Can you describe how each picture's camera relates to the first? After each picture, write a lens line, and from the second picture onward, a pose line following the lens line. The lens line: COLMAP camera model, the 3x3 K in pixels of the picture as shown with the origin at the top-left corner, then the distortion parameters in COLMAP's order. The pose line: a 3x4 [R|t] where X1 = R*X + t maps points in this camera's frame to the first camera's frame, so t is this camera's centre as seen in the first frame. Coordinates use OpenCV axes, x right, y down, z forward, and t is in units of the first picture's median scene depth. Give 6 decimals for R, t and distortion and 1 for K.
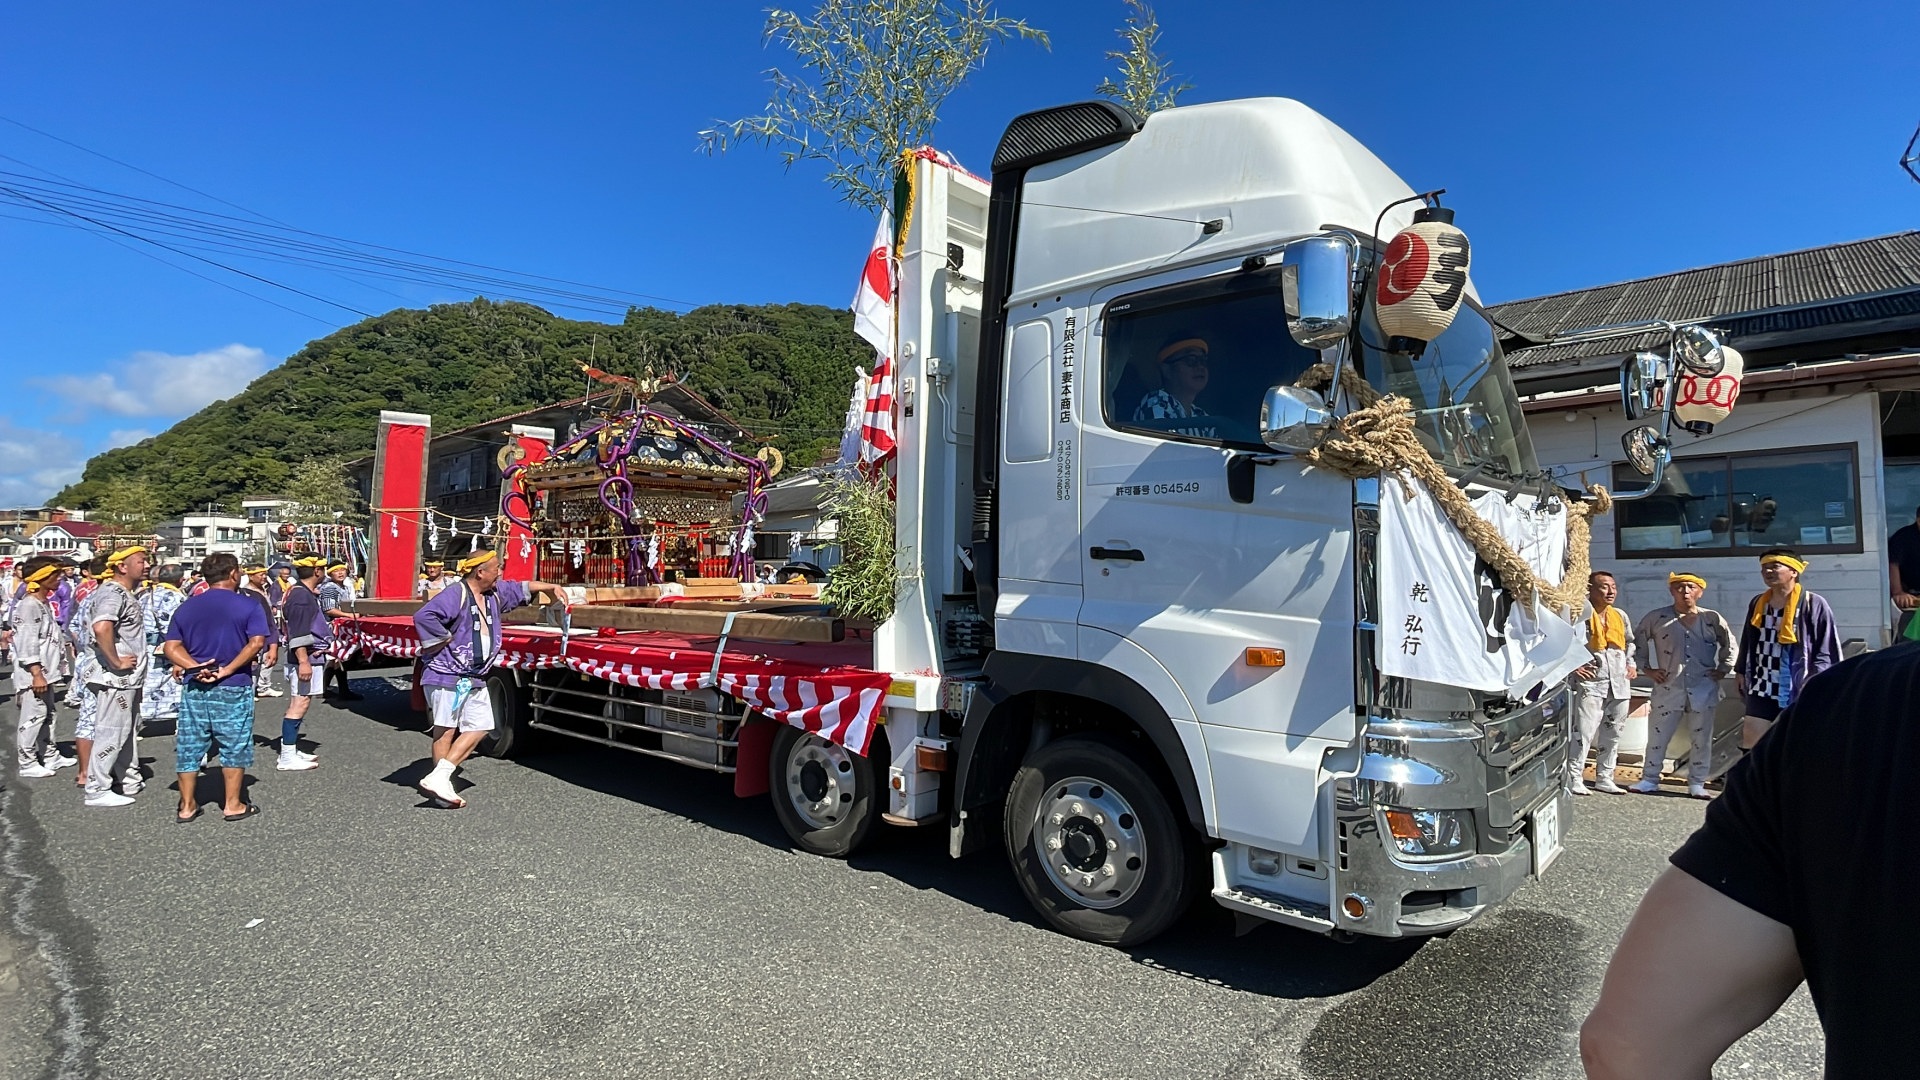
lens RADIAL K [[914.6, 0, 960.0], [0, 914.6, 540.0], [0, 0, 1]] dist [0.013539, -0.000569]
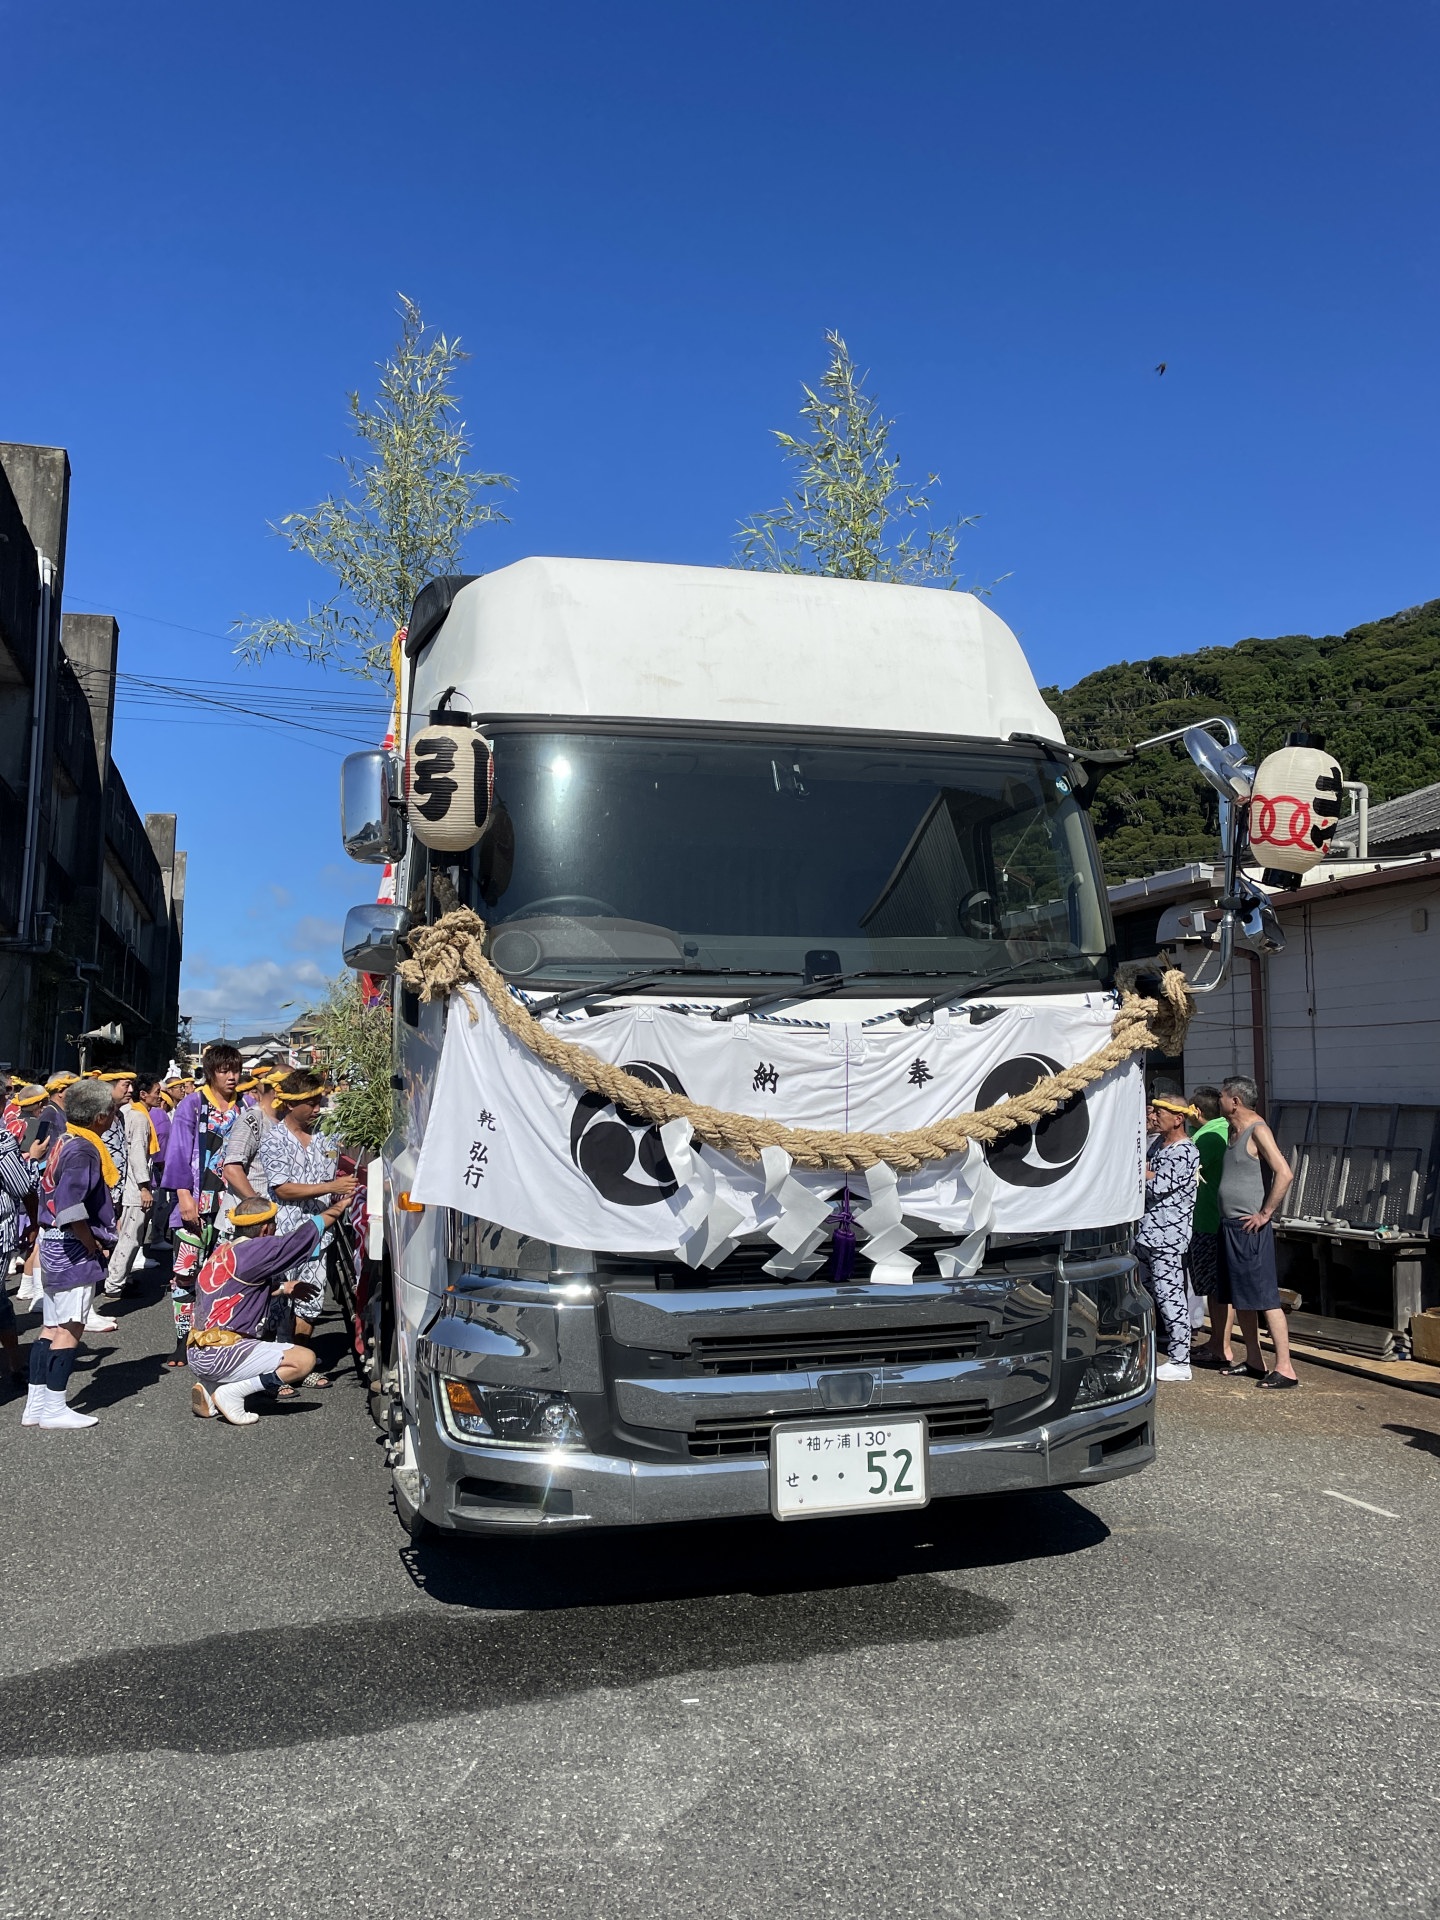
lens RADIAL K [[1425.6, 0, 720.0], [0, 1425.6, 960.0], [0, 0, 1]] dist [0.141877, 0.000782]
pose [[0.835570, -0.041216, -0.547836, 1.044100], [0.015942, 0.998581, -0.050813, -0.023017], [0.549153, 0.033725, 0.835041, -0.026386]]
